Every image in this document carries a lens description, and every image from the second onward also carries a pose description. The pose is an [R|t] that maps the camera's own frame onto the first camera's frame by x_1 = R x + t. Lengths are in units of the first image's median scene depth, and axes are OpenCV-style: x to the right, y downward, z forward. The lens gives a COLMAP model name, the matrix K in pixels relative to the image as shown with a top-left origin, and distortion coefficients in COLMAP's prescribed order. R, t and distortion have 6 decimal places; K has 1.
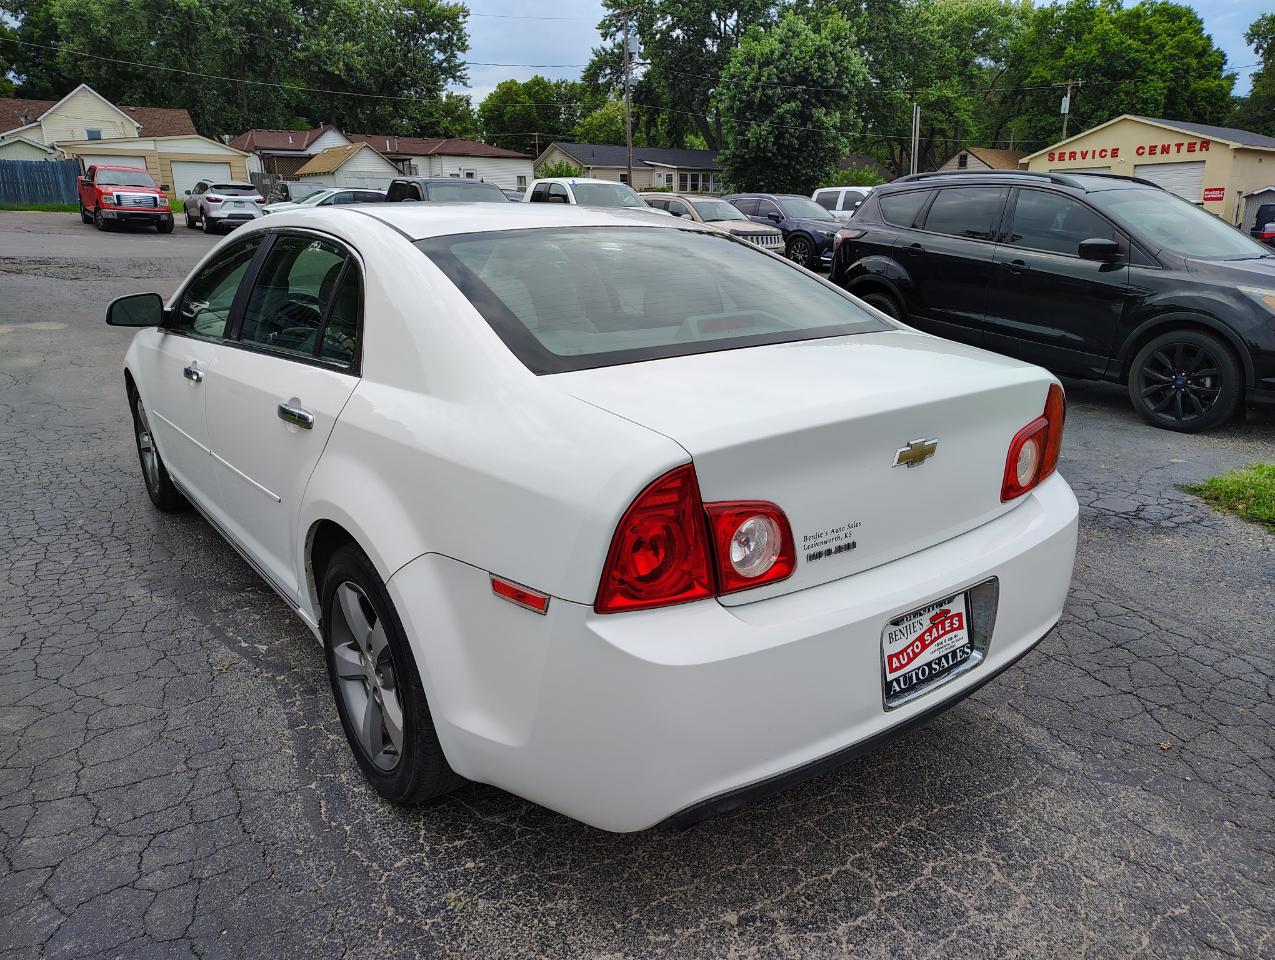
lens RADIAL K [[876.4, 0, 640.3], [0, 876.4, 503.9], [0, 0, 1]] dist [0.009554, -0.006497]
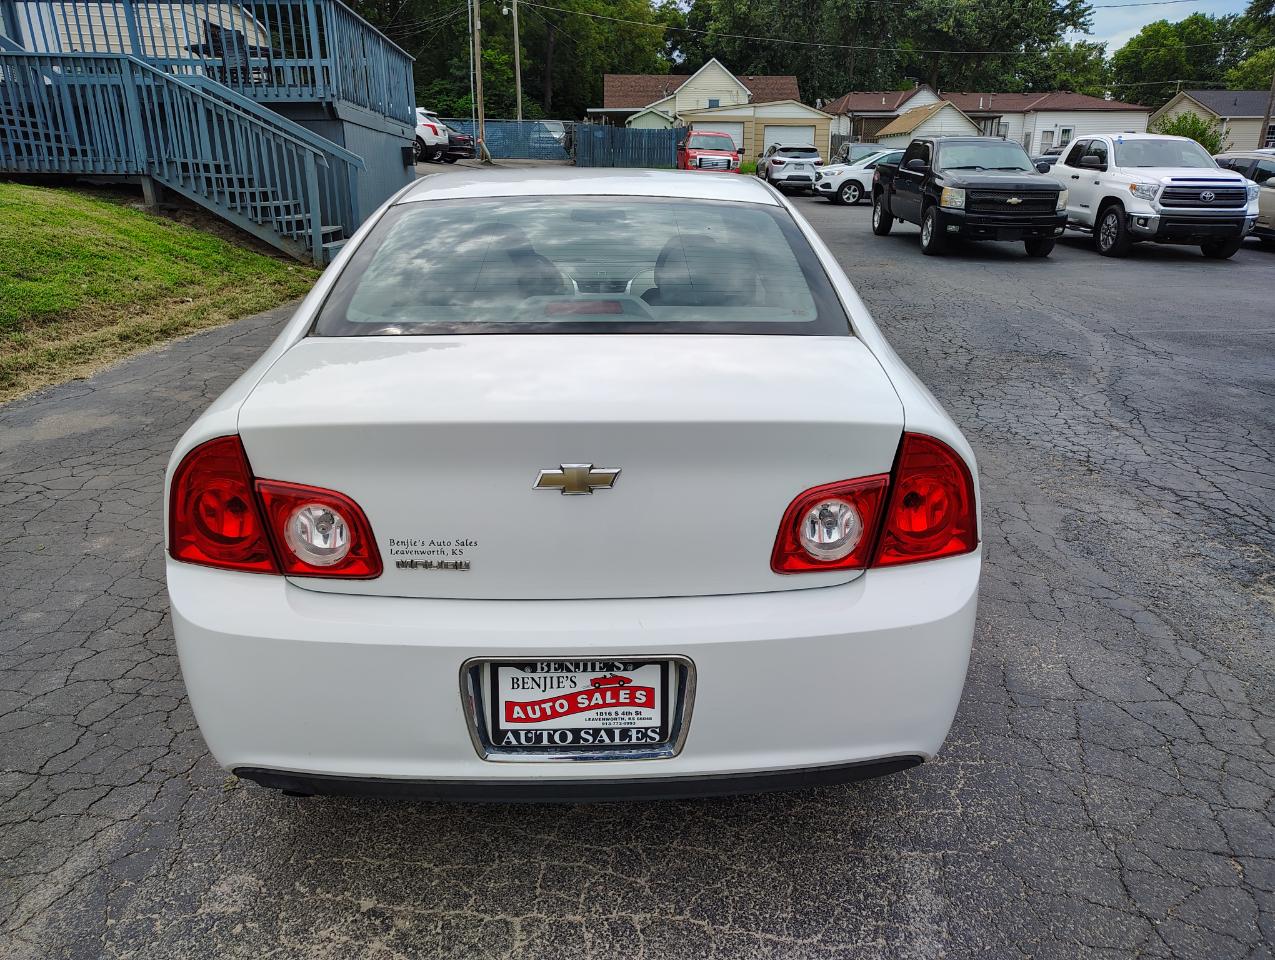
lens RADIAL K [[876.4, 0, 640.3], [0, 876.4, 503.9], [0, 0, 1]] dist [0.009554, -0.006497]
pose [[0.815666, 0.209628, -0.539208, 0.775144], [-0.188467, 0.977482, 0.094919, -0.119363], [0.546963, 0.024200, 0.836807, 0.321210]]
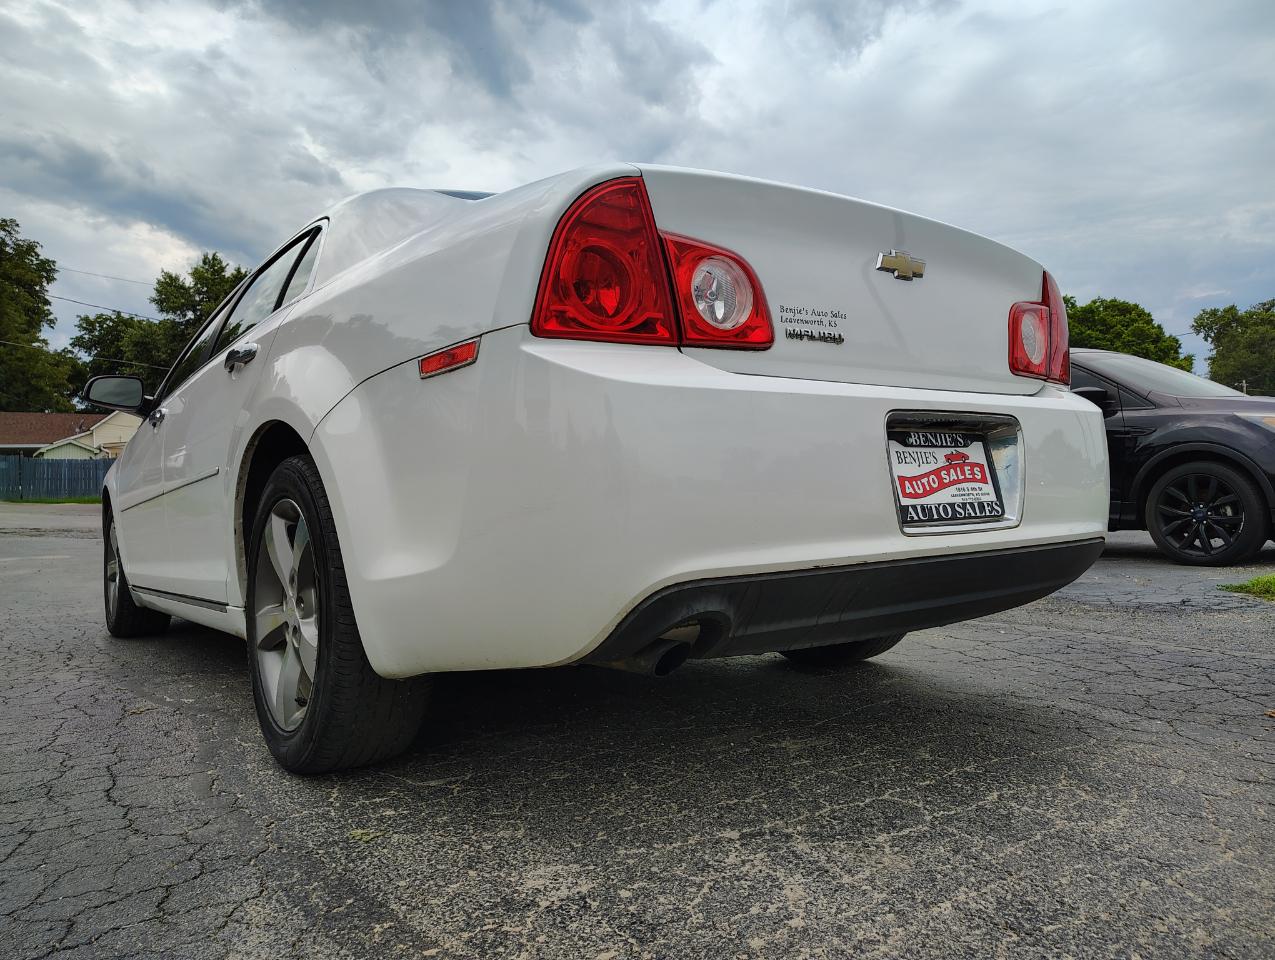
lens RADIAL K [[884.7, 0, 640.3], [0, 884.7, 489.7], [0, 0, 1]] dist [0.011924, -0.016017]
pose [[0.999345, -0.034564, -0.010725, 0.044451], [0.029122, 0.944000, -0.328657, 0.429295], [0.021484, 0.328129, 0.944388, 0.196394]]
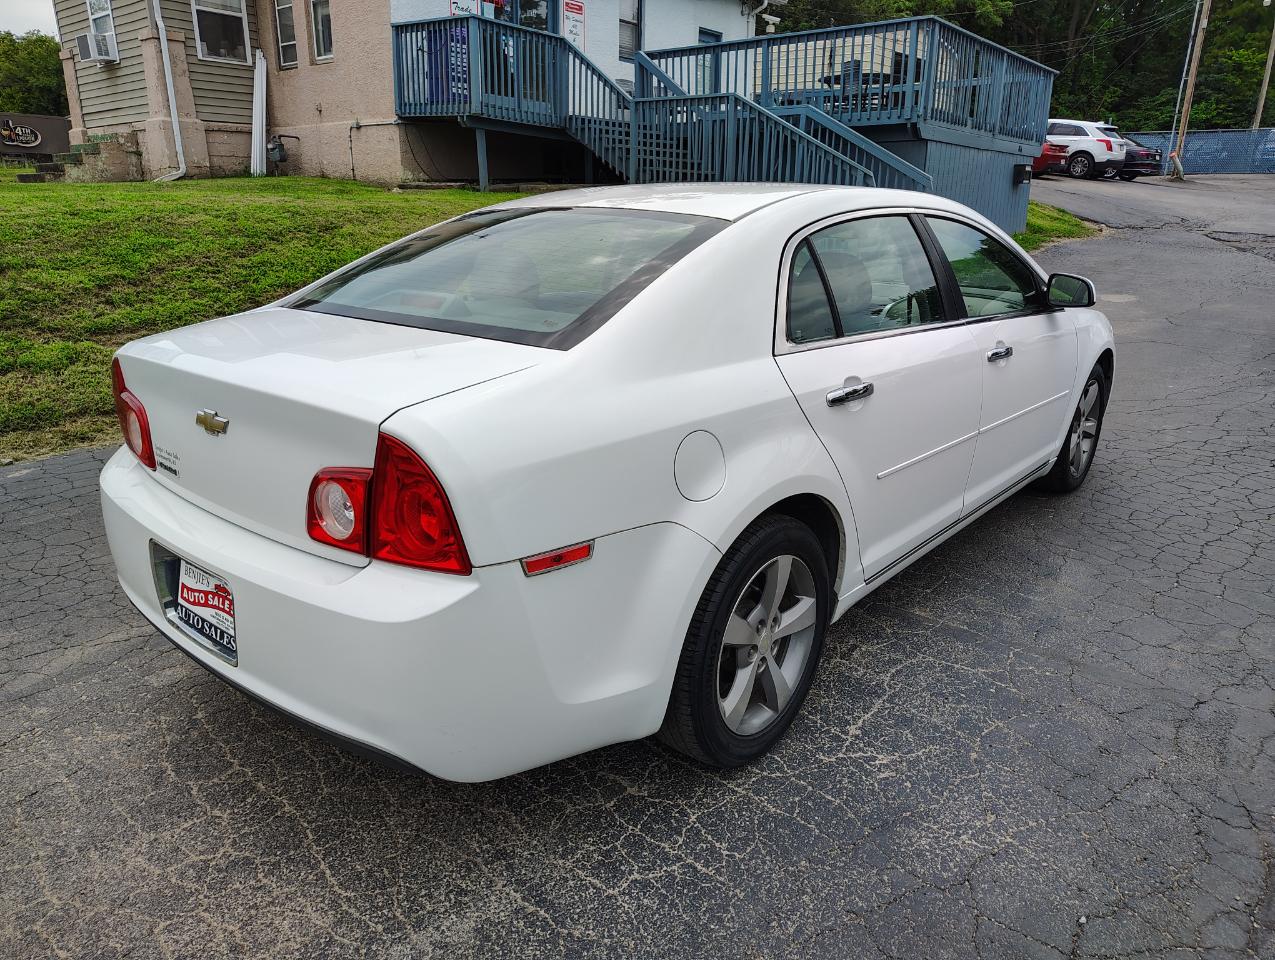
lens RADIAL K [[876.4, 0, 640.3], [0, 876.4, 503.9], [0, 0, 1]] dist [0.009554, -0.006497]
pose [[0.229479, 0.329683, -0.915778, 1.361015], [-0.309079, 0.916870, 0.252626, -0.375160], [0.922935, 0.225075, 0.312300, 1.108776]]
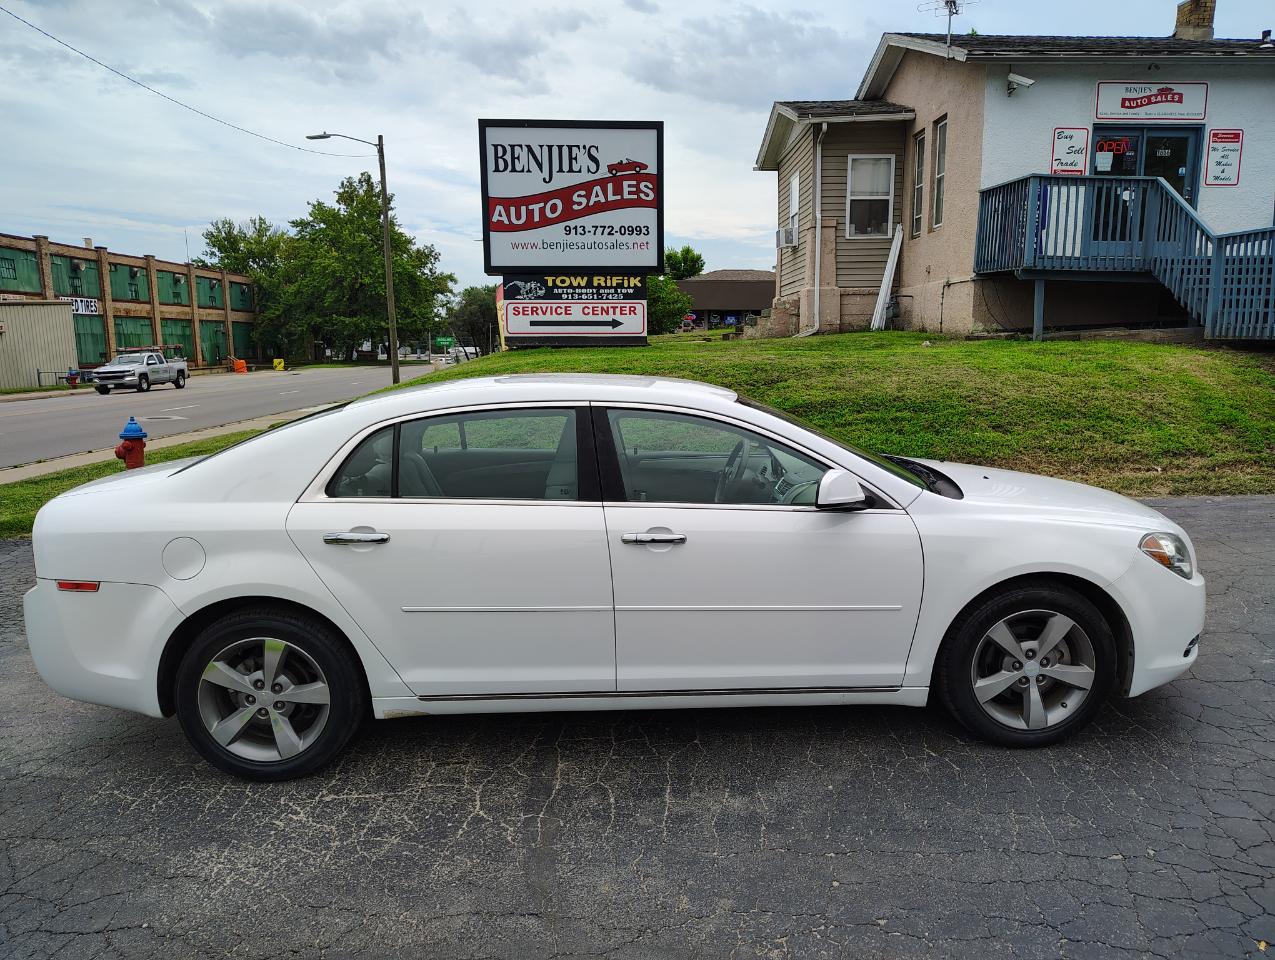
lens RADIAL K [[876.4, 0, 640.3], [0, 876.4, 503.9], [0, 0, 1]] dist [0.009554, -0.006497]
pose [[-0.571942, 0.168745, -0.802750, 1.265184], [-0.229863, 0.906435, 0.354314, -1.071204], [0.787430, 0.387170, -0.479640, 2.931868]]
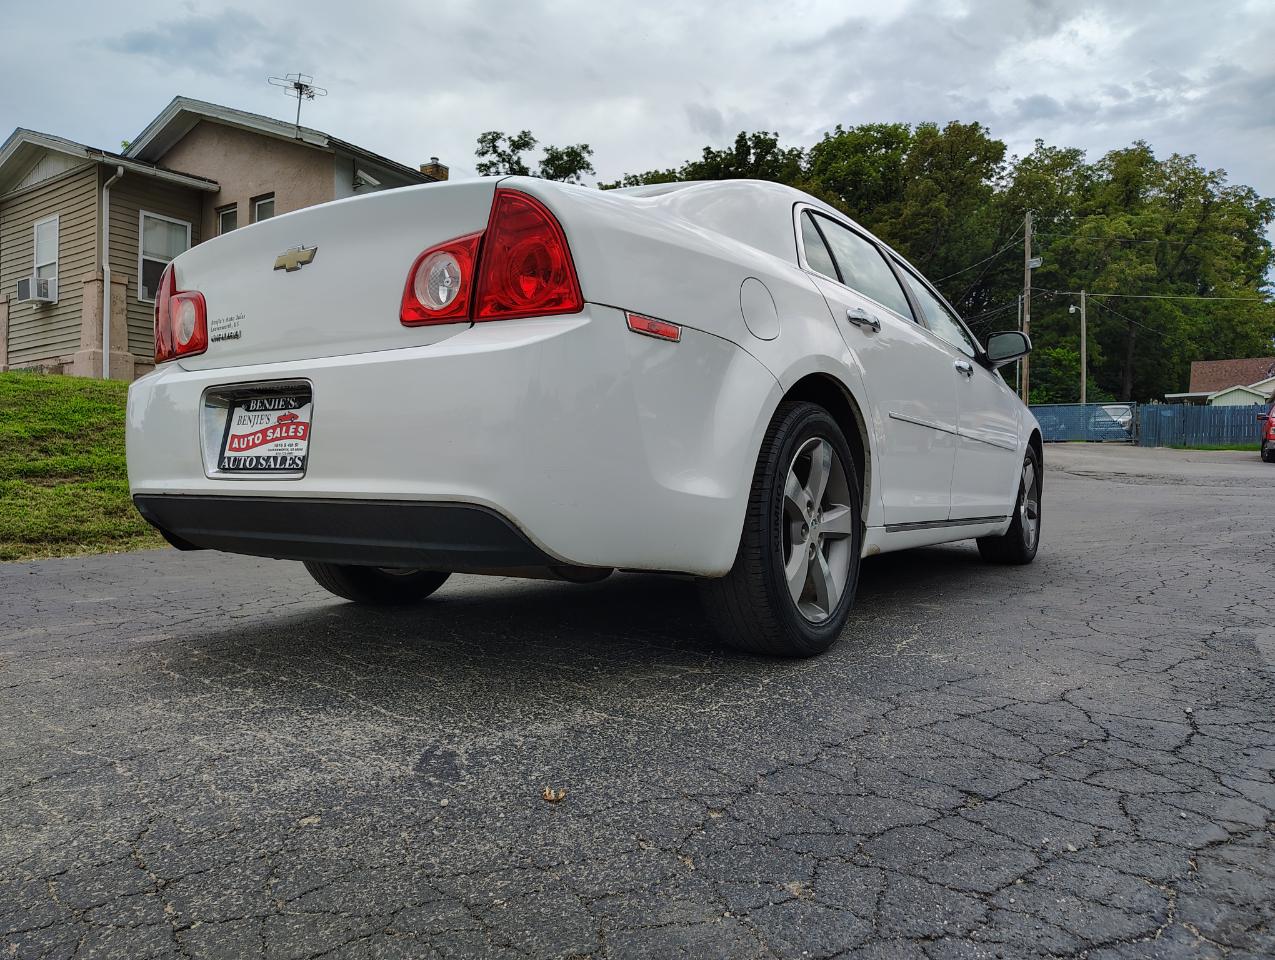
lens RADIAL K [[884.7, 0, 640.3], [0, 884.7, 489.7], [0, 0, 1]] dist [0.011924, -0.016017]
pose [[0.337401, 0.023037, -0.941079, 1.428783], [-0.298877, 0.950597, -0.083885, 0.169622], [0.892655, 0.309570, 0.327618, 1.054644]]
